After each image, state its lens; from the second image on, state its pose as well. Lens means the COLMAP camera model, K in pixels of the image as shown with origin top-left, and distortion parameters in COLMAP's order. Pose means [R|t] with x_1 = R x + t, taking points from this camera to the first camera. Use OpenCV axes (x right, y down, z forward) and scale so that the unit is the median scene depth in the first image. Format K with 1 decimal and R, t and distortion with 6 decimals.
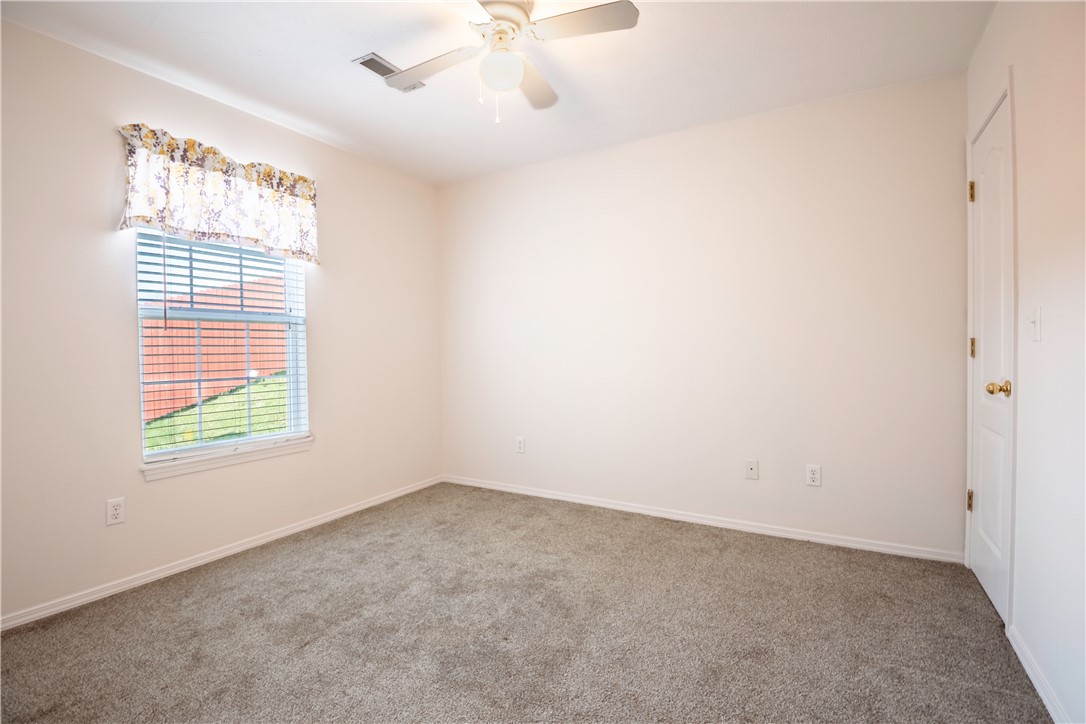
lens RADIAL K [[474.6, 0, 542.5], [0, 474.6, 363.4], [0, 0, 1]] dist [-0.019936, -0.001405]
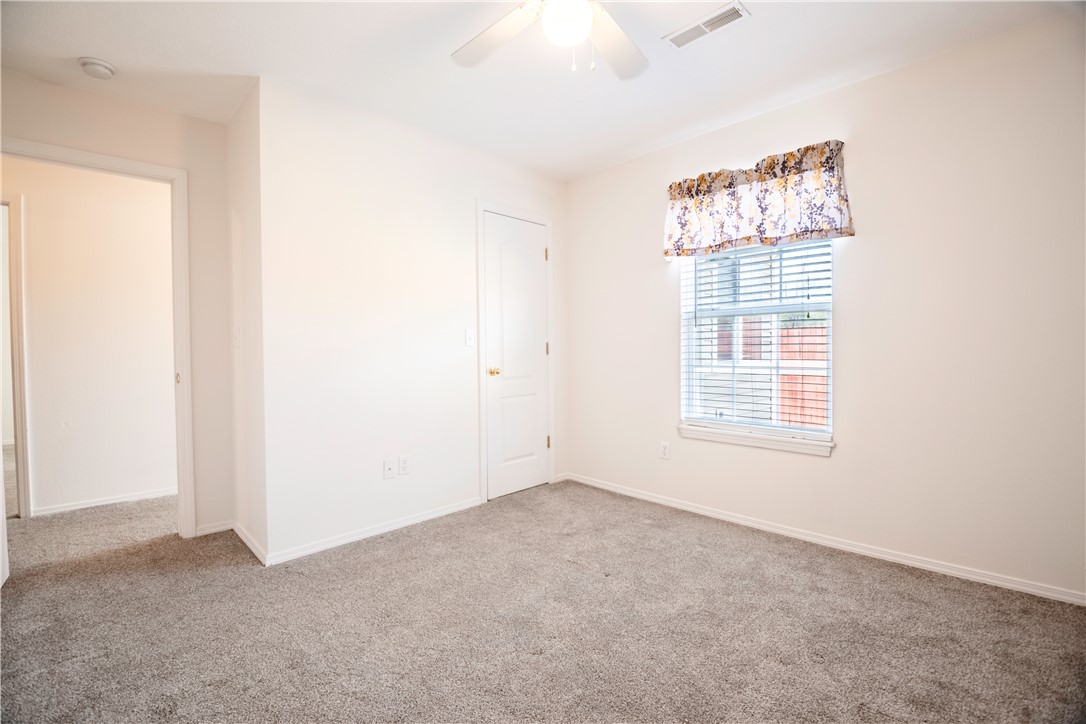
lens RADIAL K [[474.6, 0, 541.6], [0, 474.6, 353.2], [0, 0, 1]] dist [-0.019936, -0.001405]
pose [[-0.248093, 0.023493, -0.968451, 0.512722], [-0.010628, 0.999580, 0.026970, -0.024489], [0.968678, 0.016984, -0.247739, 0.772038]]
